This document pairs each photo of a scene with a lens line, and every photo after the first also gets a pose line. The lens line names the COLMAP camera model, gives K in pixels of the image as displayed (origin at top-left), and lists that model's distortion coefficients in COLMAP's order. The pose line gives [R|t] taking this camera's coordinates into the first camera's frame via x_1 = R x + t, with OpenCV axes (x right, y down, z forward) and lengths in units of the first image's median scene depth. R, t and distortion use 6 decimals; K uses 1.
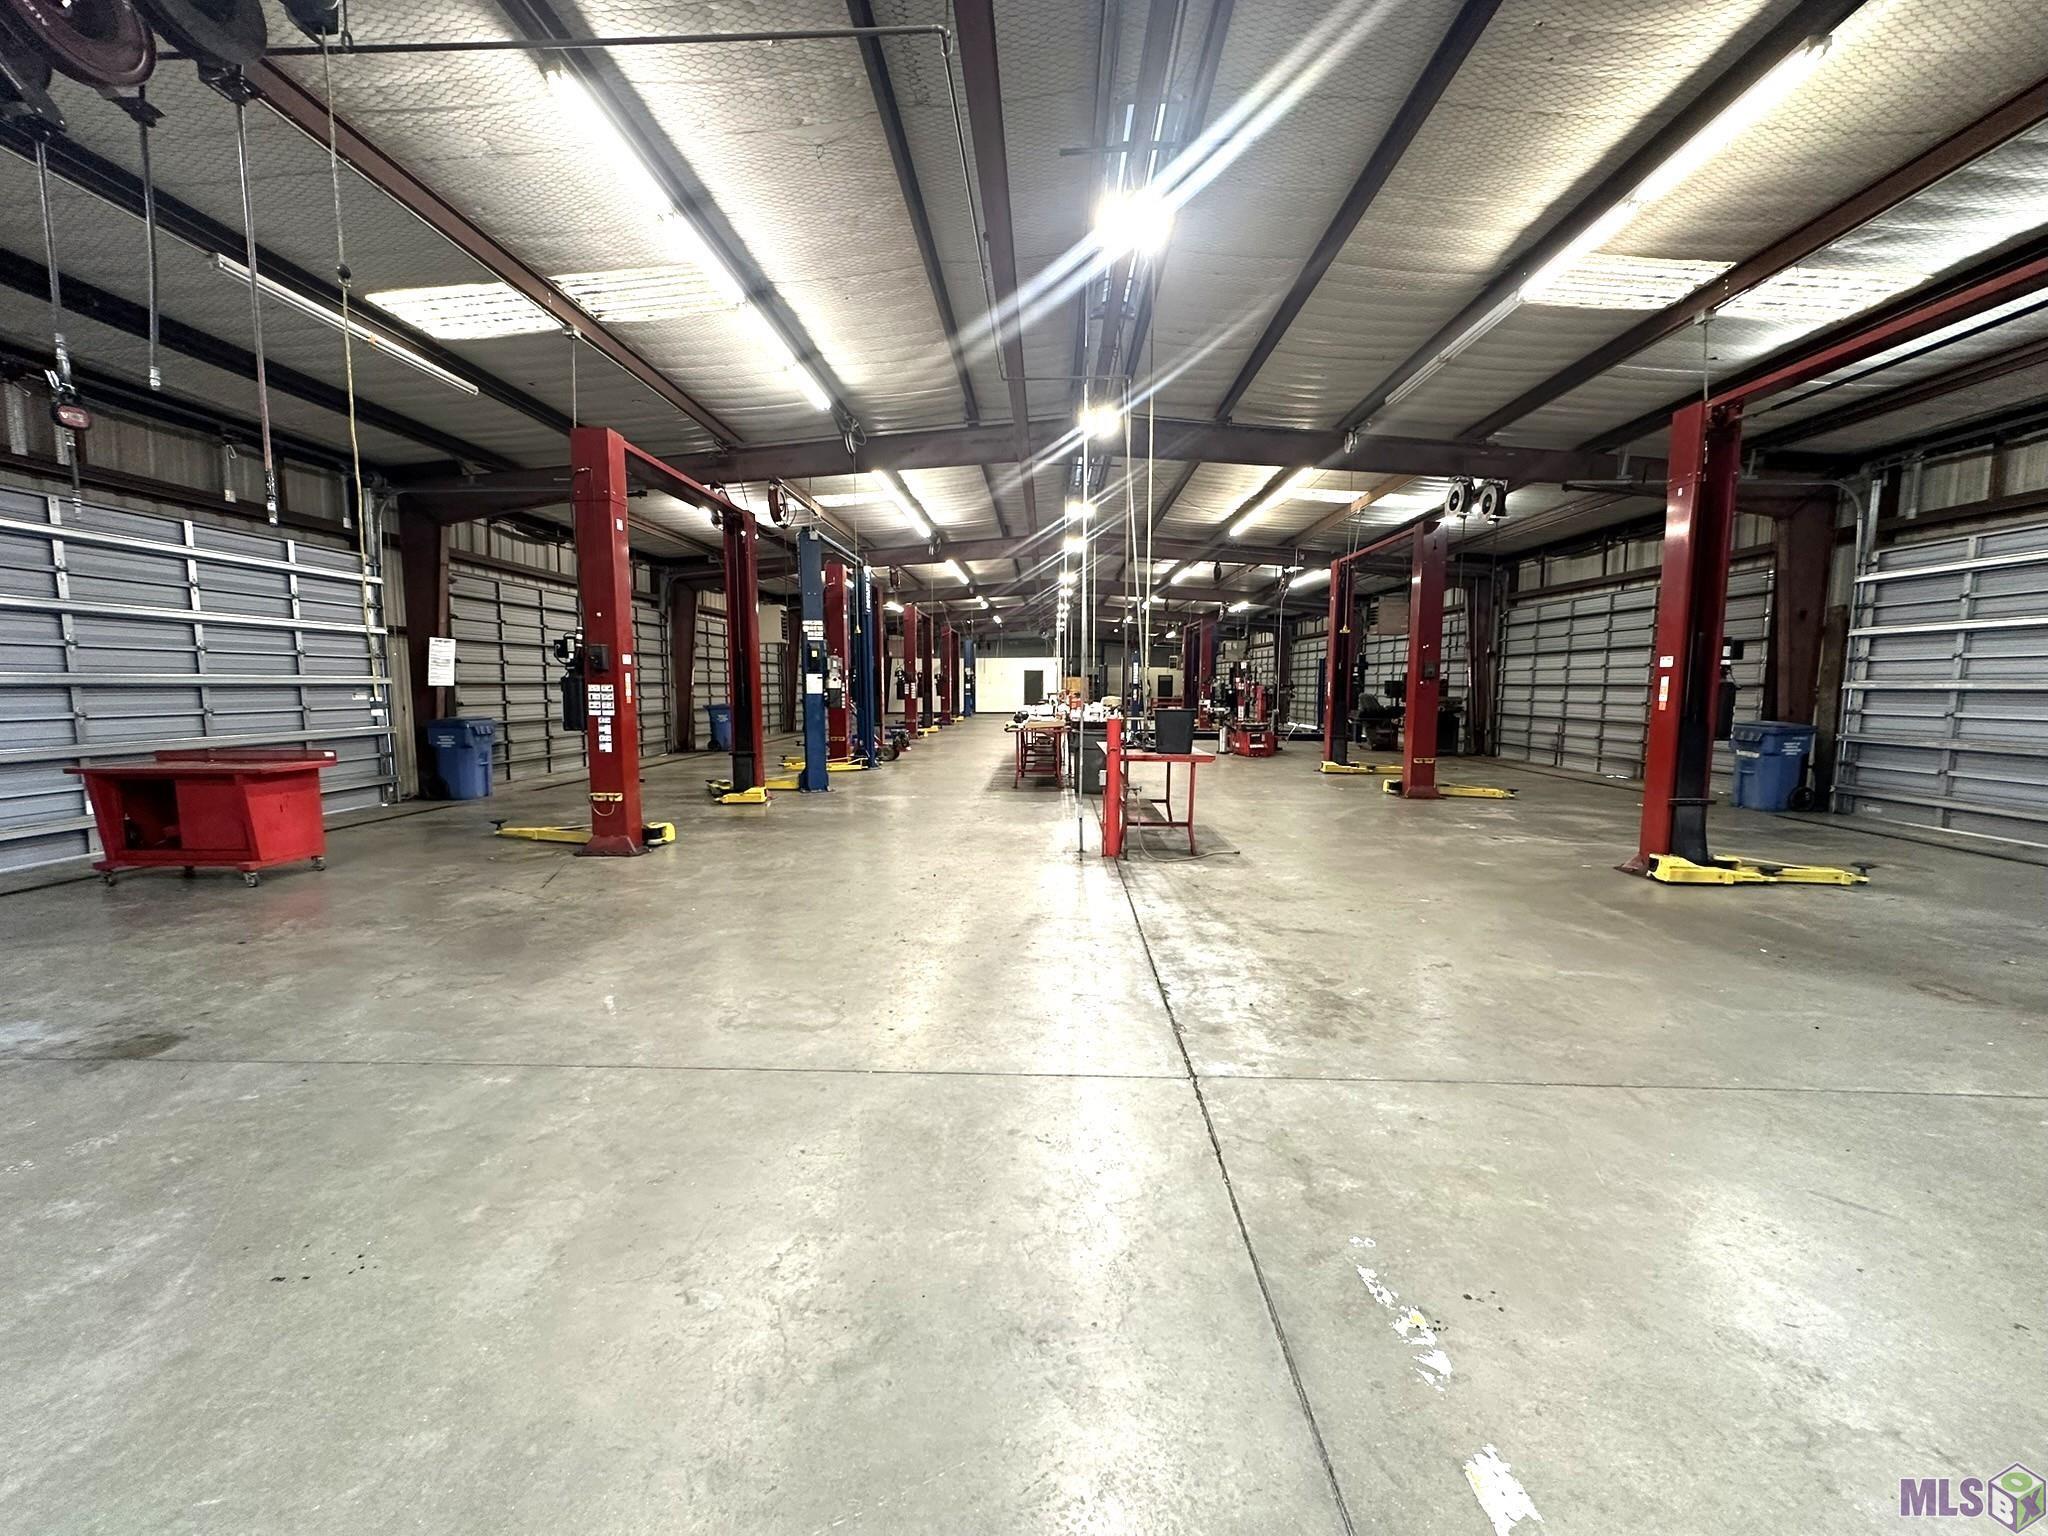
lens RADIAL K [[815.3, 0, 1021.4], [0, 815.3, 771.0], [0, 0, 1]] dist [-0.008888, 0.000038]
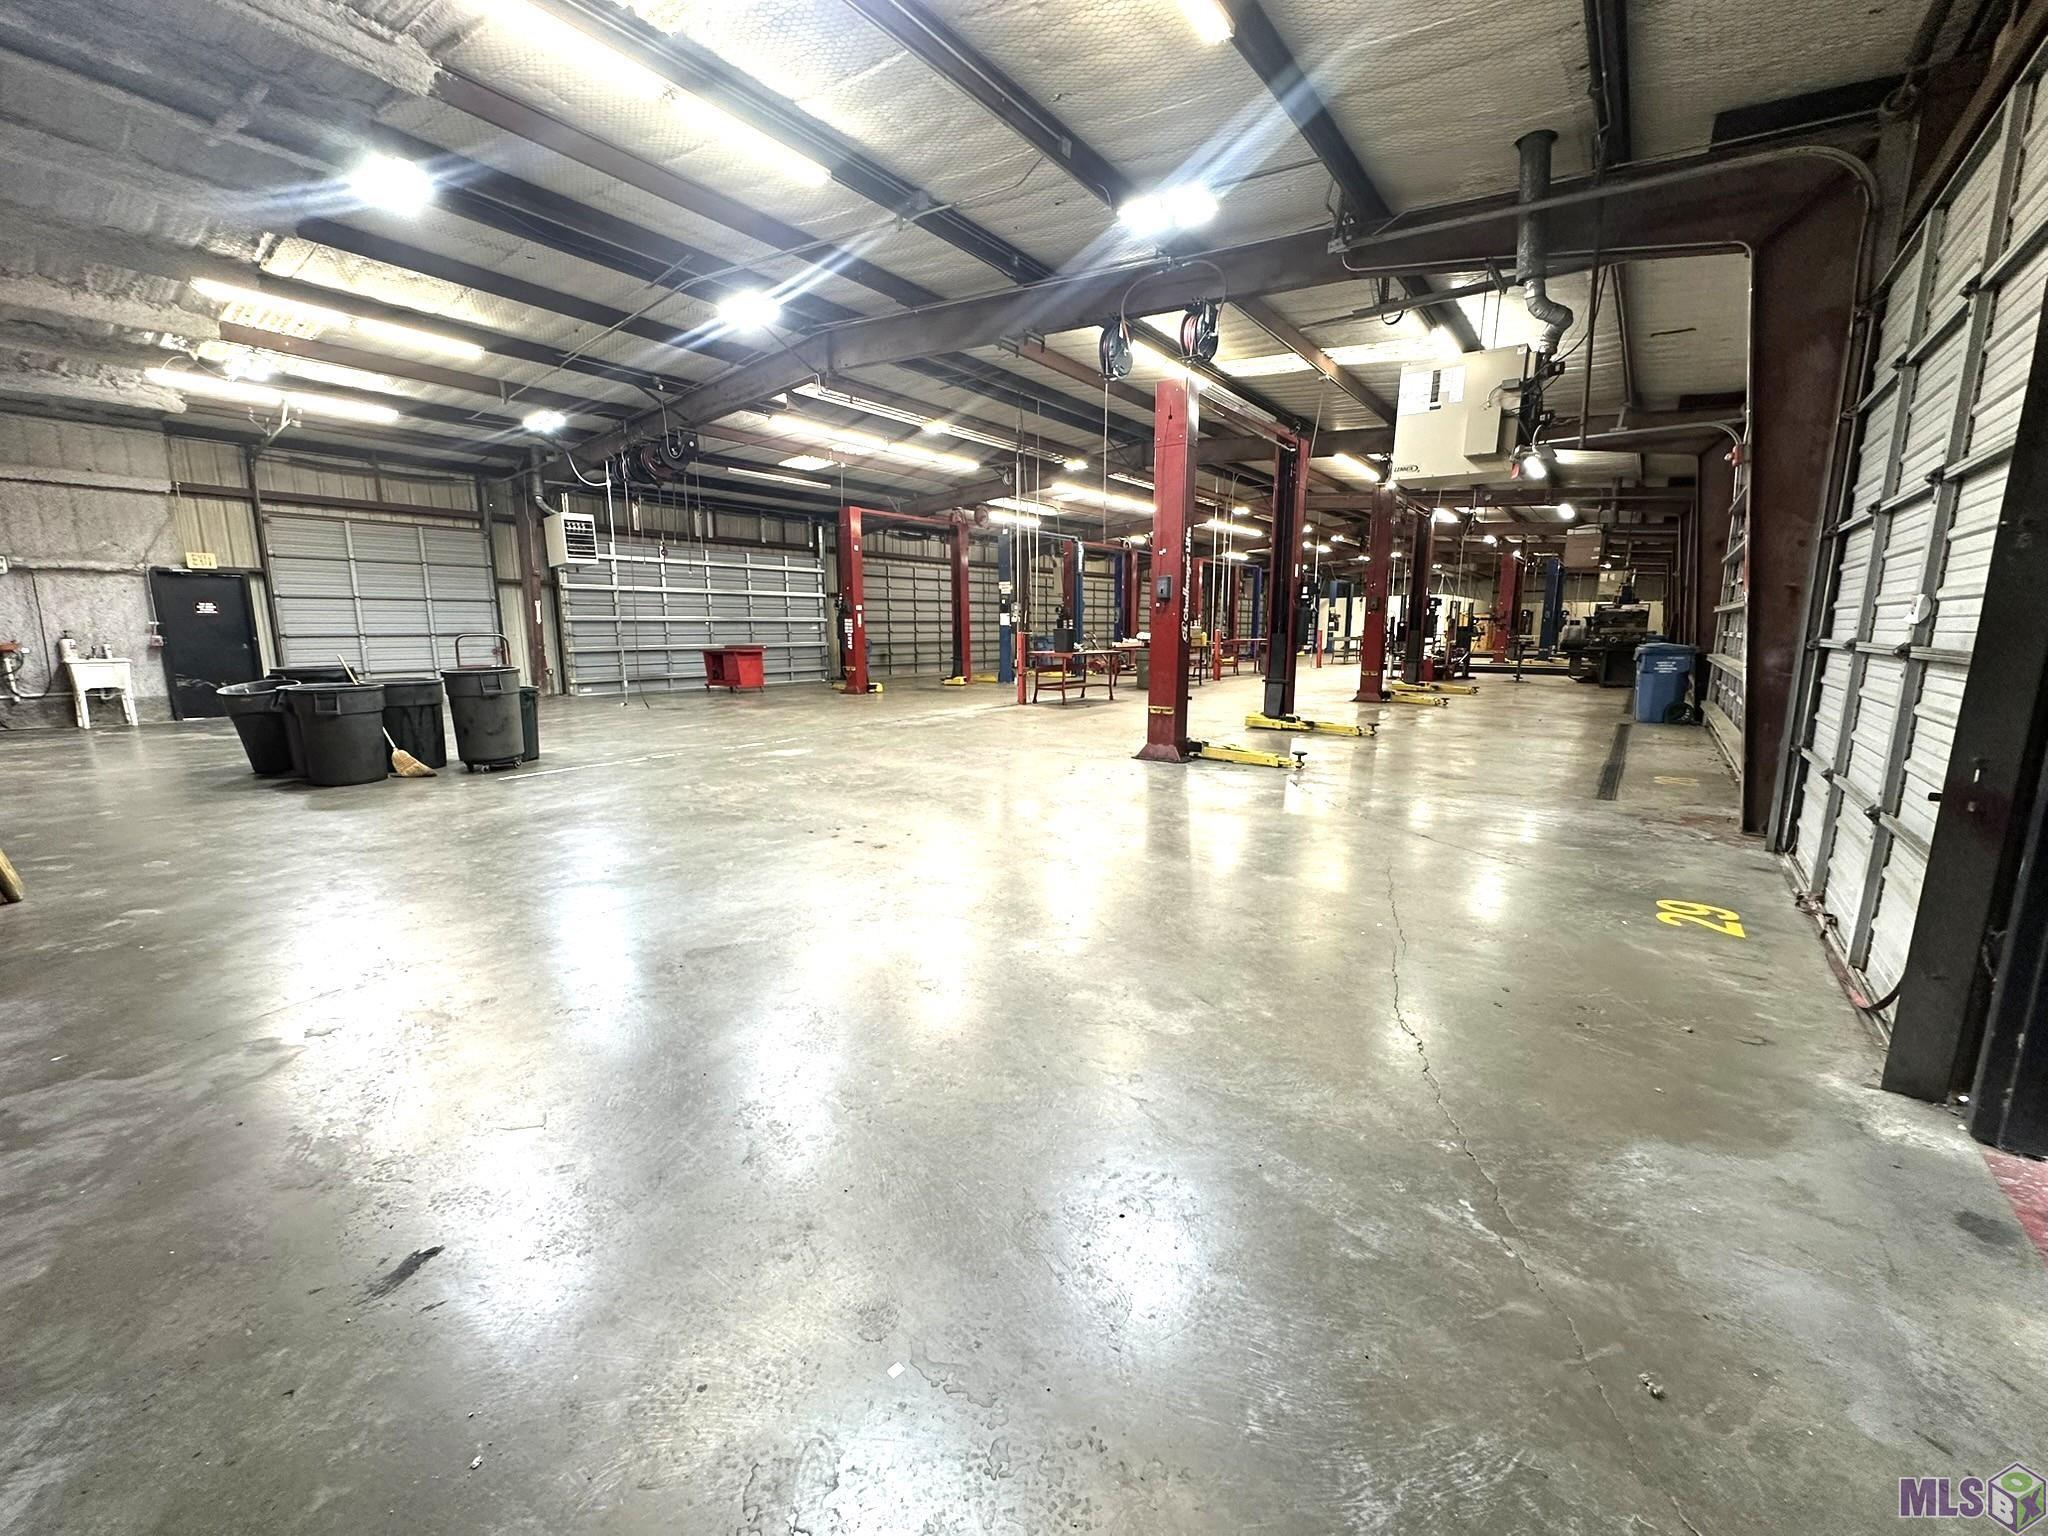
lens RADIAL K [[815.3, 0, 1021.1], [0, 815.3, 769.4], [0, 0, 1]] dist [-0.008888, 0.000038]
pose [[0.814976, 0.093844, -0.571846, 0.870569], [-0.055258, 0.994889, 0.084516, 0.067120], [0.576854, -0.037279, 0.815996, -0.434900]]
